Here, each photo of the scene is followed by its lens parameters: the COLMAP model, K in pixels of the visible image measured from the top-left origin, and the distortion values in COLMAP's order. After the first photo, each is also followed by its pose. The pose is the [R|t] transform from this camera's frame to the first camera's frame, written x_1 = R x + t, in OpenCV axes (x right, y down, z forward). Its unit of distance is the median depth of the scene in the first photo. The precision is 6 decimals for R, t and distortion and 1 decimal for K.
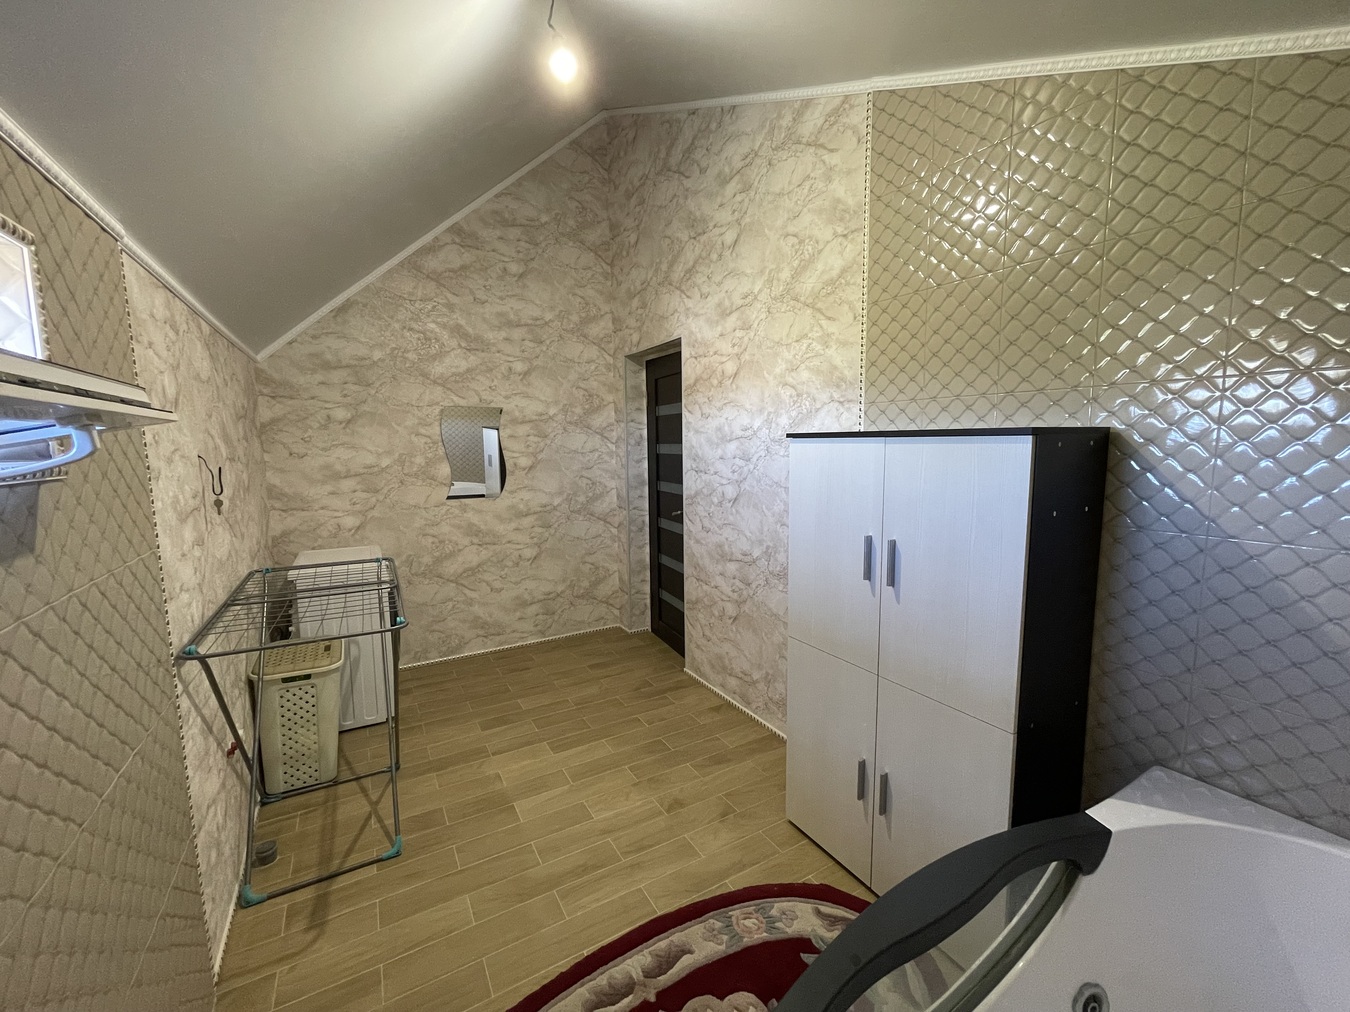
lens RADIAL K [[544.4, 0, 668.8], [0, 544.4, 505.9], [0, 0, 1]] dist [0.000499, -0.000883]
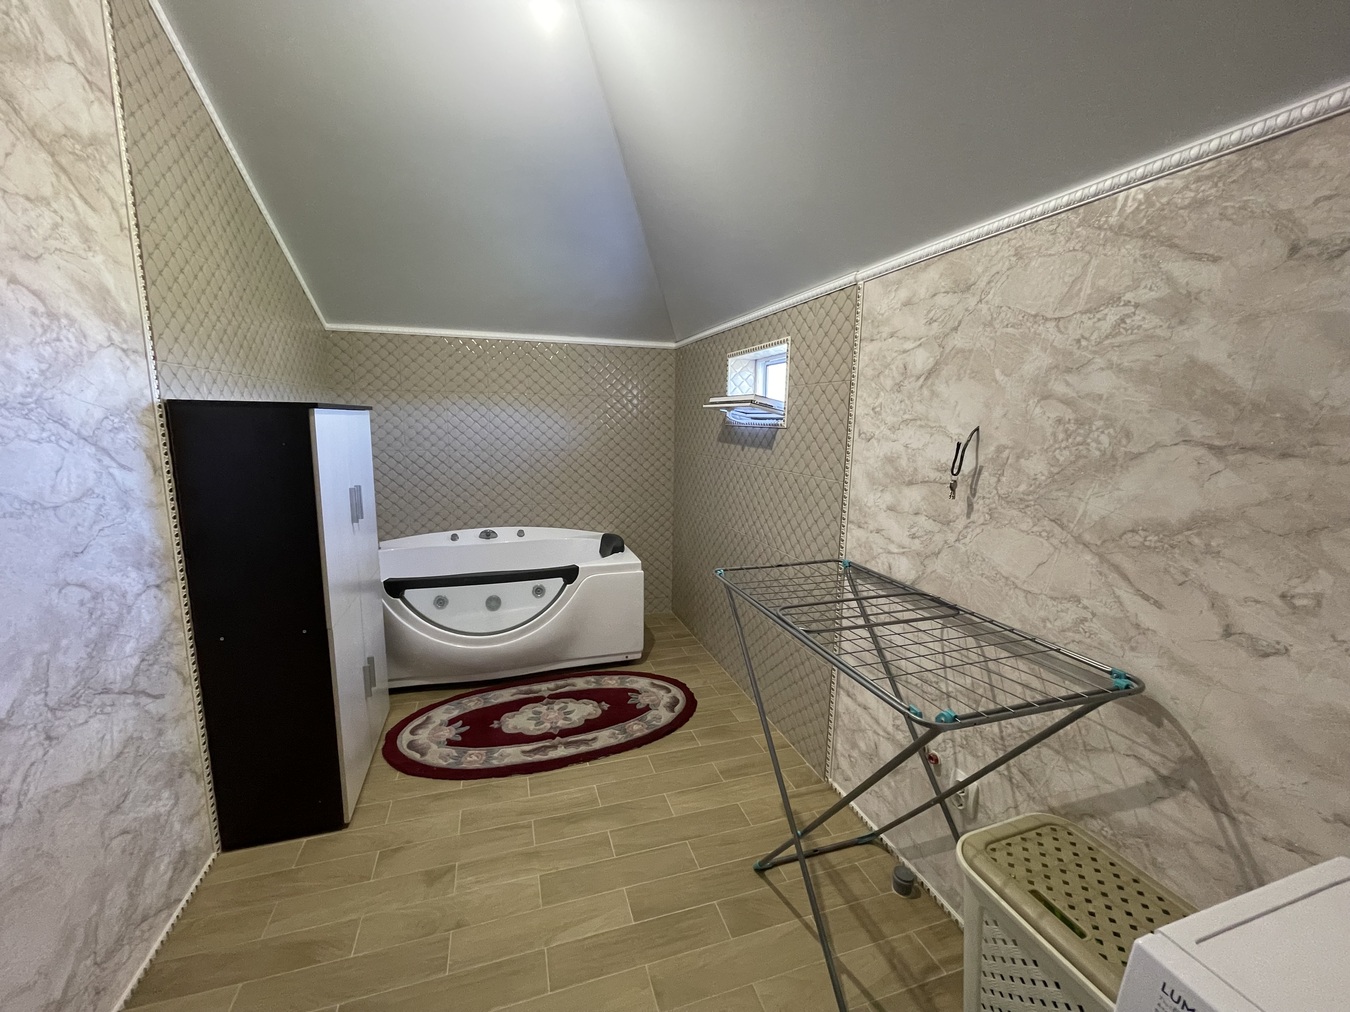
lens RADIAL K [[544.4, 0, 668.8], [0, 544.4, 505.9], [0, 0, 1]] dist [0.000499, -0.000883]
pose [[-0.976553, -0.034936, 0.212423, -0.500153], [0.024560, 0.962221, 0.271161, -0.184674], [-0.213872, 0.270020, -0.938801, 1.637730]]
